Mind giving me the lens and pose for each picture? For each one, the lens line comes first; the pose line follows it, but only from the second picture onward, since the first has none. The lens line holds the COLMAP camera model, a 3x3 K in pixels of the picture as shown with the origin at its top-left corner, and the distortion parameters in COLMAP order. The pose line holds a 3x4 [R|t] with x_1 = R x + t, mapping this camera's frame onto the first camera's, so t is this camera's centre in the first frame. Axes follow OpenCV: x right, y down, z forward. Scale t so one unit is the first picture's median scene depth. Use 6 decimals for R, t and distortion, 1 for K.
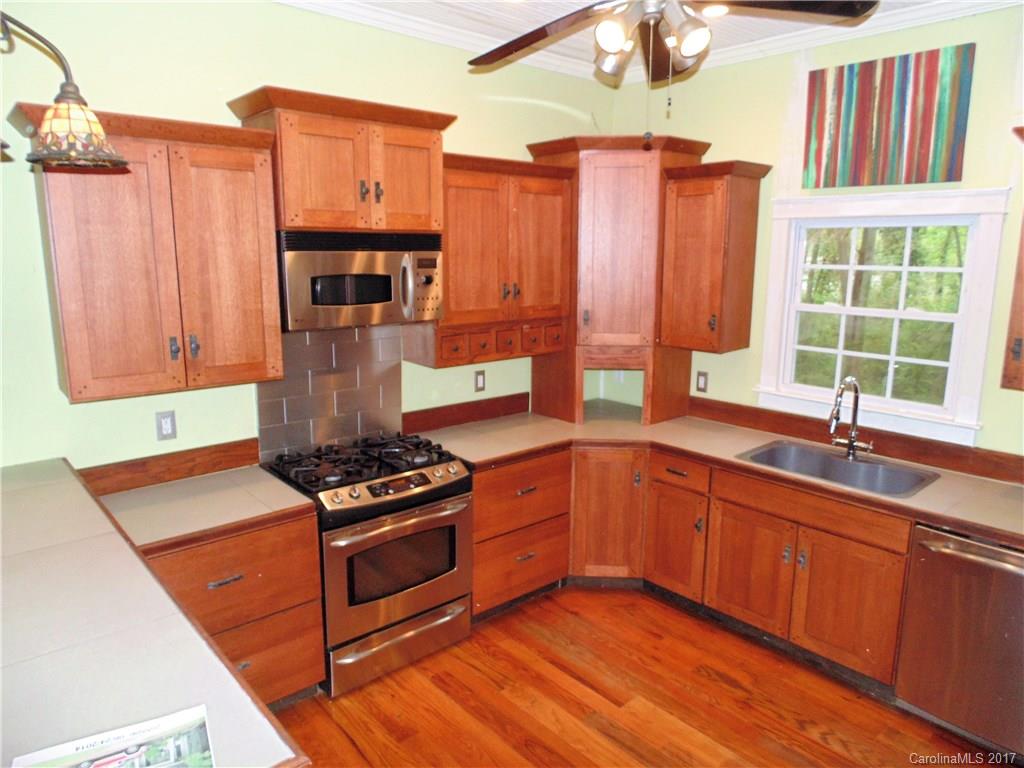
lens RADIAL K [[679.8, 0, 512.0], [0, 679.8, 384.0], [0, 0, 1]] dist [-0.008902, -0.004619]
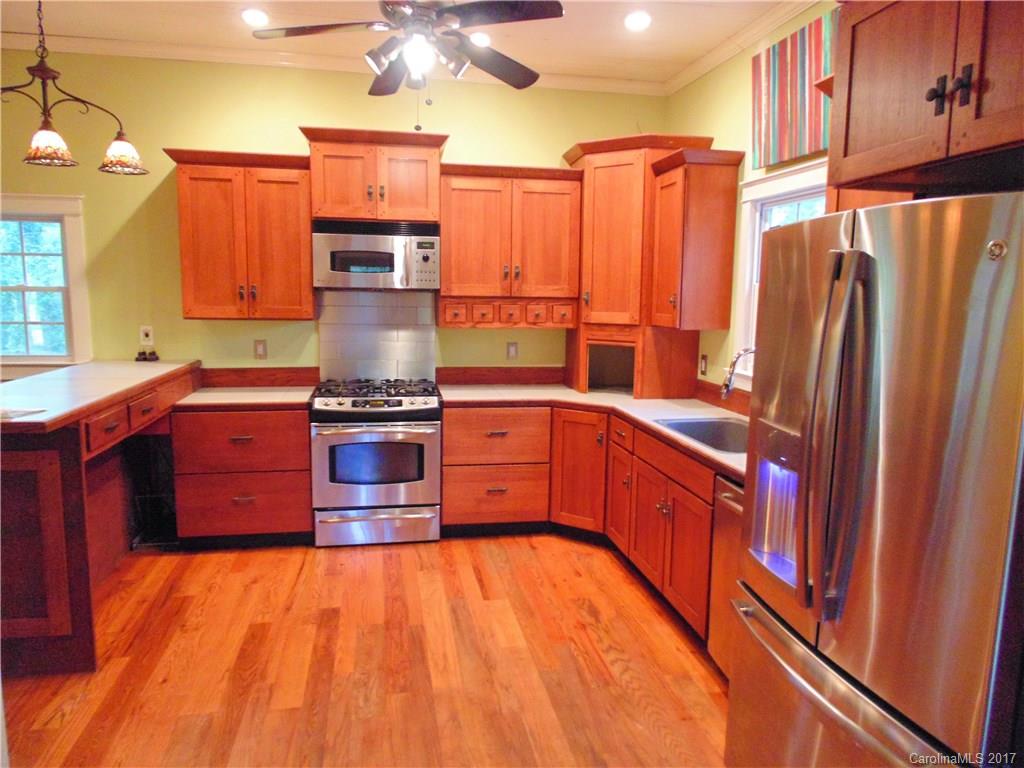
lens RADIAL K [[679.8, 0, 512.0], [0, 679.8, 384.0], [0, 0, 1]] dist [-0.008902, -0.004619]
pose [[0.859435, 0.077549, -0.505329, 0.734338], [-0.109700, 0.993379, -0.034127, 0.123010], [0.499337, 0.084765, 0.862251, -0.045743]]
